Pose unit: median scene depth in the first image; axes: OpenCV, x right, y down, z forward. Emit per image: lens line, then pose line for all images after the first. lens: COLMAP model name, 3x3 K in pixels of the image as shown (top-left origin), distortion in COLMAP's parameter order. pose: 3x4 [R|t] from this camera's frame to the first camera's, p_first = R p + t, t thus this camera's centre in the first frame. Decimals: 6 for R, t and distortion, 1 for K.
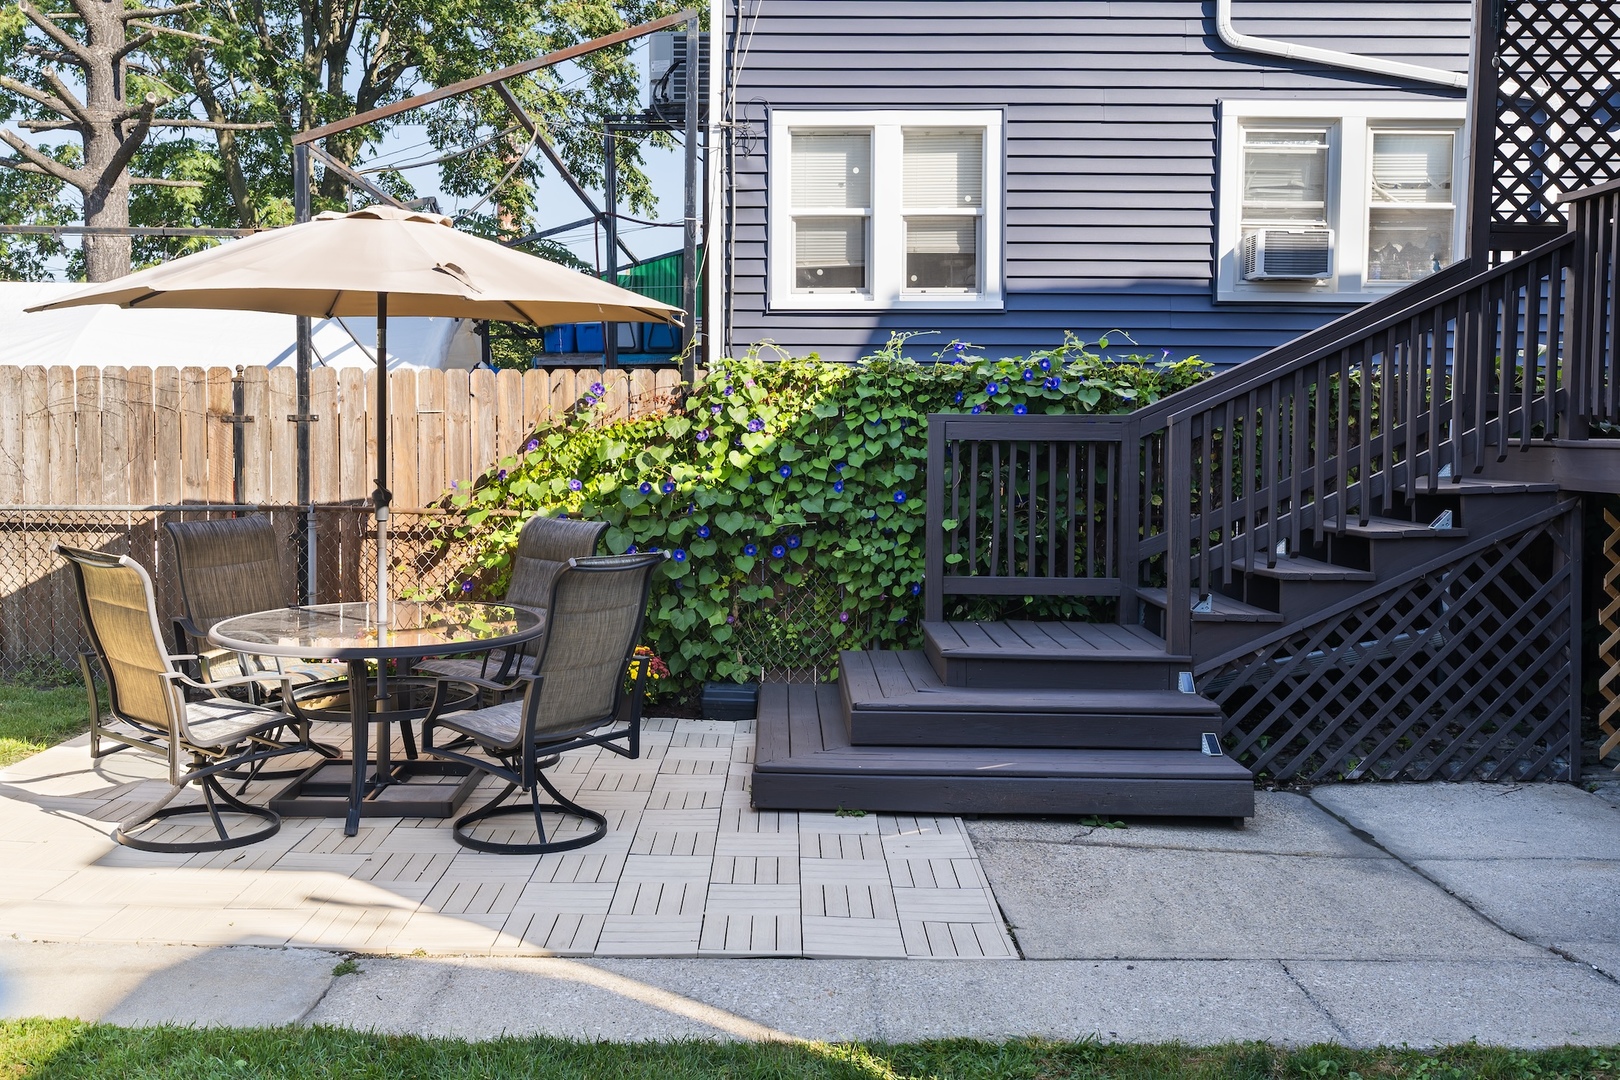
lens RADIAL K [[1460.2, 0, 715.5], [0, 1460.2, 498.0], [0, 0, 1]] dist [-0.003432, 0.005250]
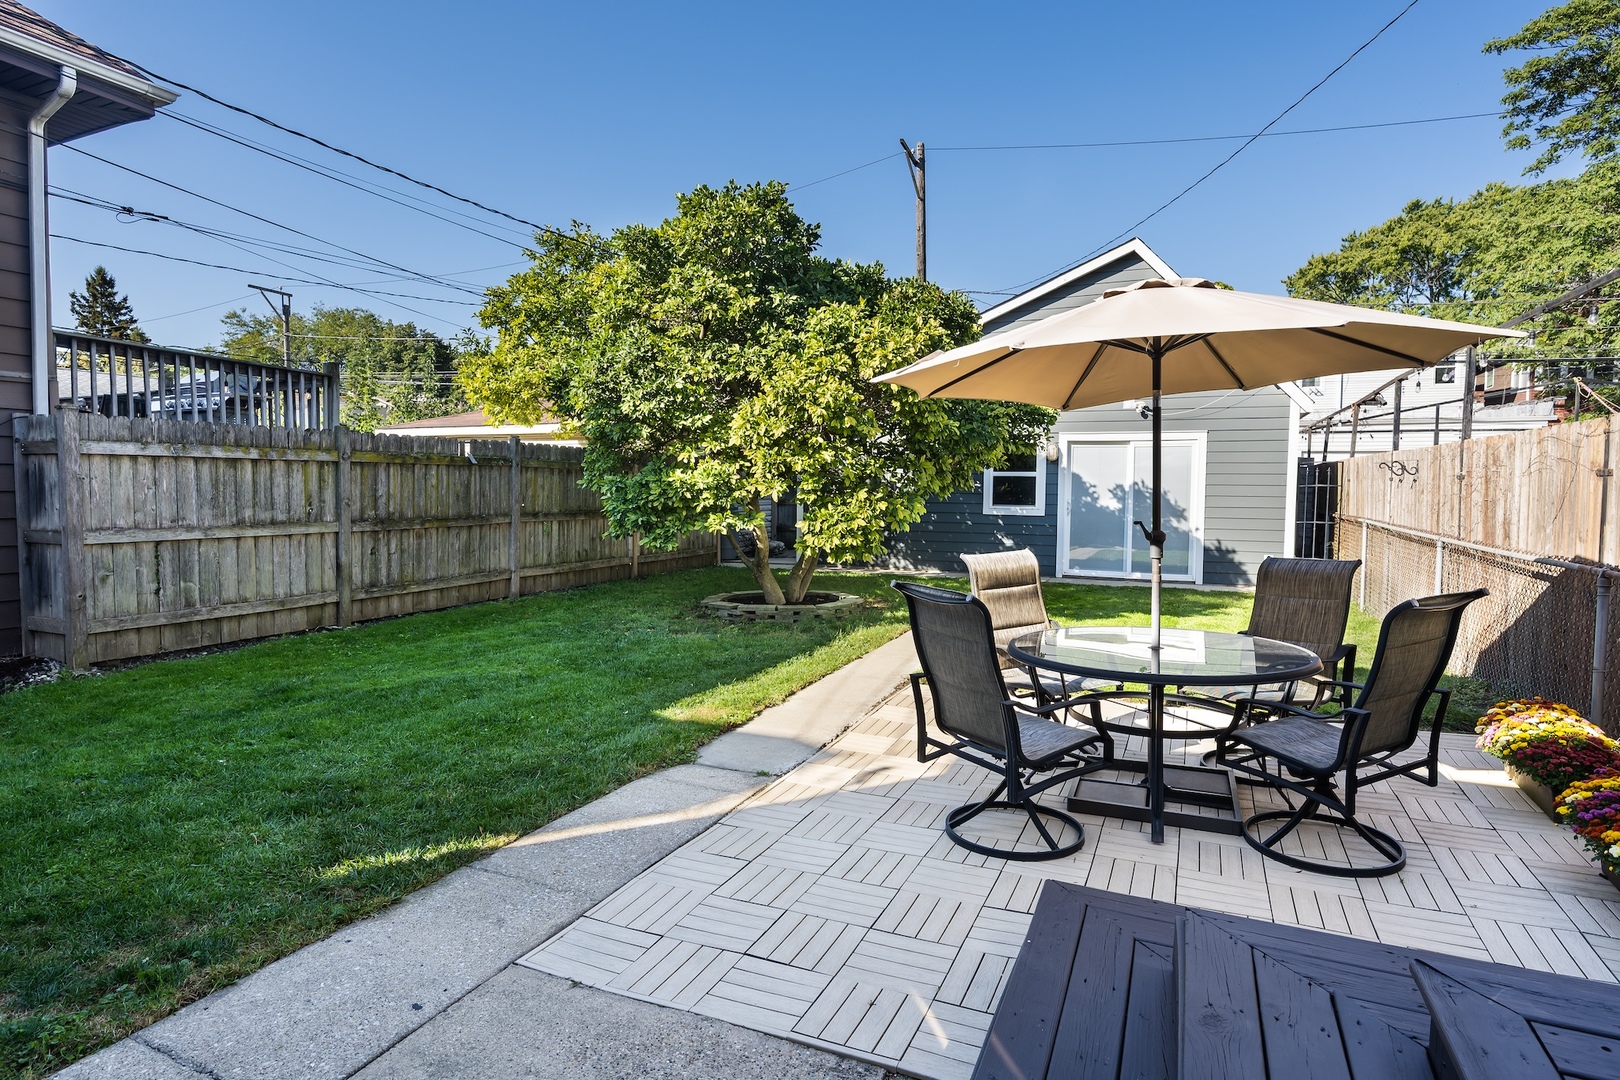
lens RADIAL K [[875.7, 0, 839.6], [0, 875.7, 538.9], [0, 0, 1]] dist [-0.010343, -0.000545]
pose [[-0.351998, 0.047672, -0.934786, 0.382695], [-0.050582, 0.996274, 0.069854, -0.027333], [0.934633, 0.071872, -0.348275, 0.769668]]
